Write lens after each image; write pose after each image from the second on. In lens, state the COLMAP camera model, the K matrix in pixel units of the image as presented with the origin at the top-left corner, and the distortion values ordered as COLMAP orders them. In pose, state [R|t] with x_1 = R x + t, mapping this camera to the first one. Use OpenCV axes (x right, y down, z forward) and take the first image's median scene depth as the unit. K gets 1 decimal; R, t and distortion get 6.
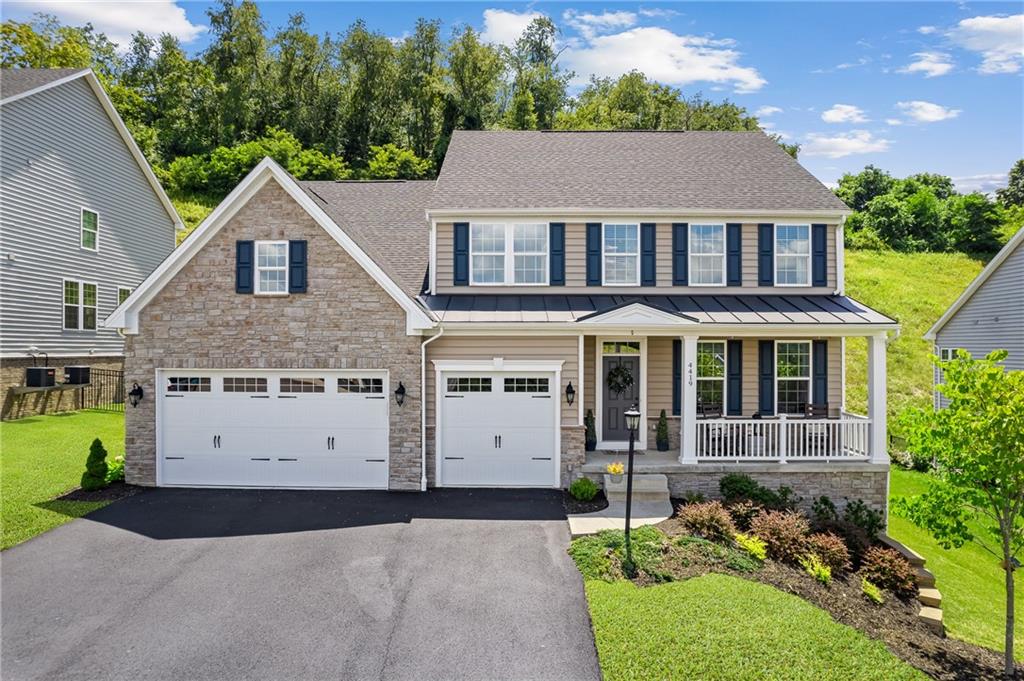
lens RADIAL K [[636.0, 0, 512.0], [0, 636.0, 340.5], [0, 0, 1]] dist [-0.080350, 0.075936]
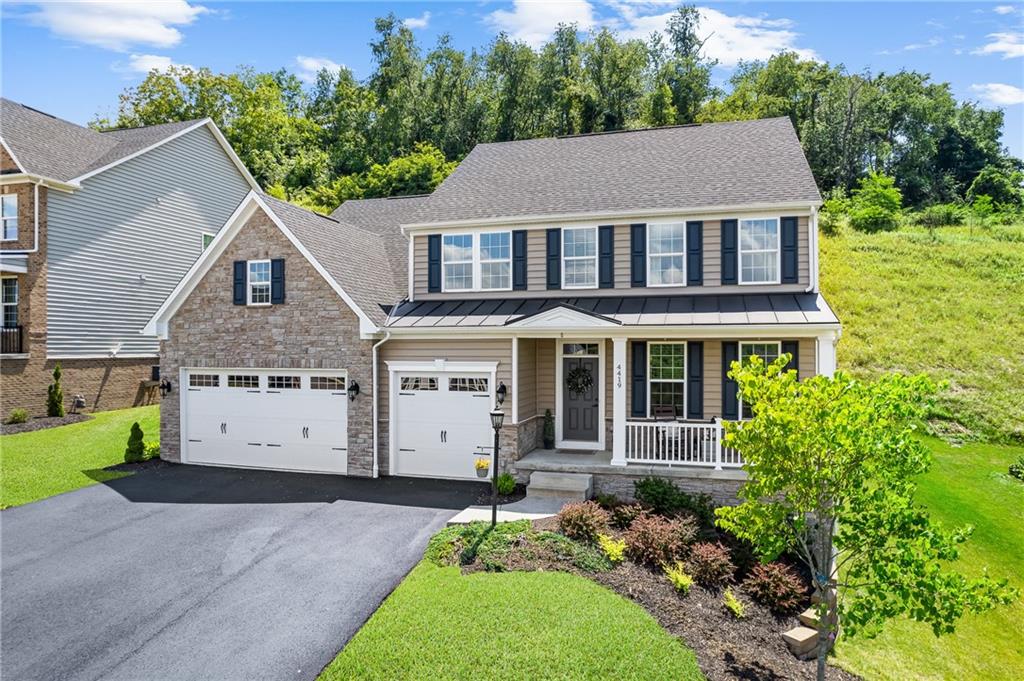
lens RADIAL K [[636.0, 0, 512.0], [0, 636.0, 340.5], [0, 0, 1]] dist [-0.080350, 0.075936]
pose [[0.963947, -0.005651, -0.266034, 0.355231], [0.006058, 0.999981, 0.000708, -0.004503], [0.266025, -0.002294, 0.963963, -0.013926]]
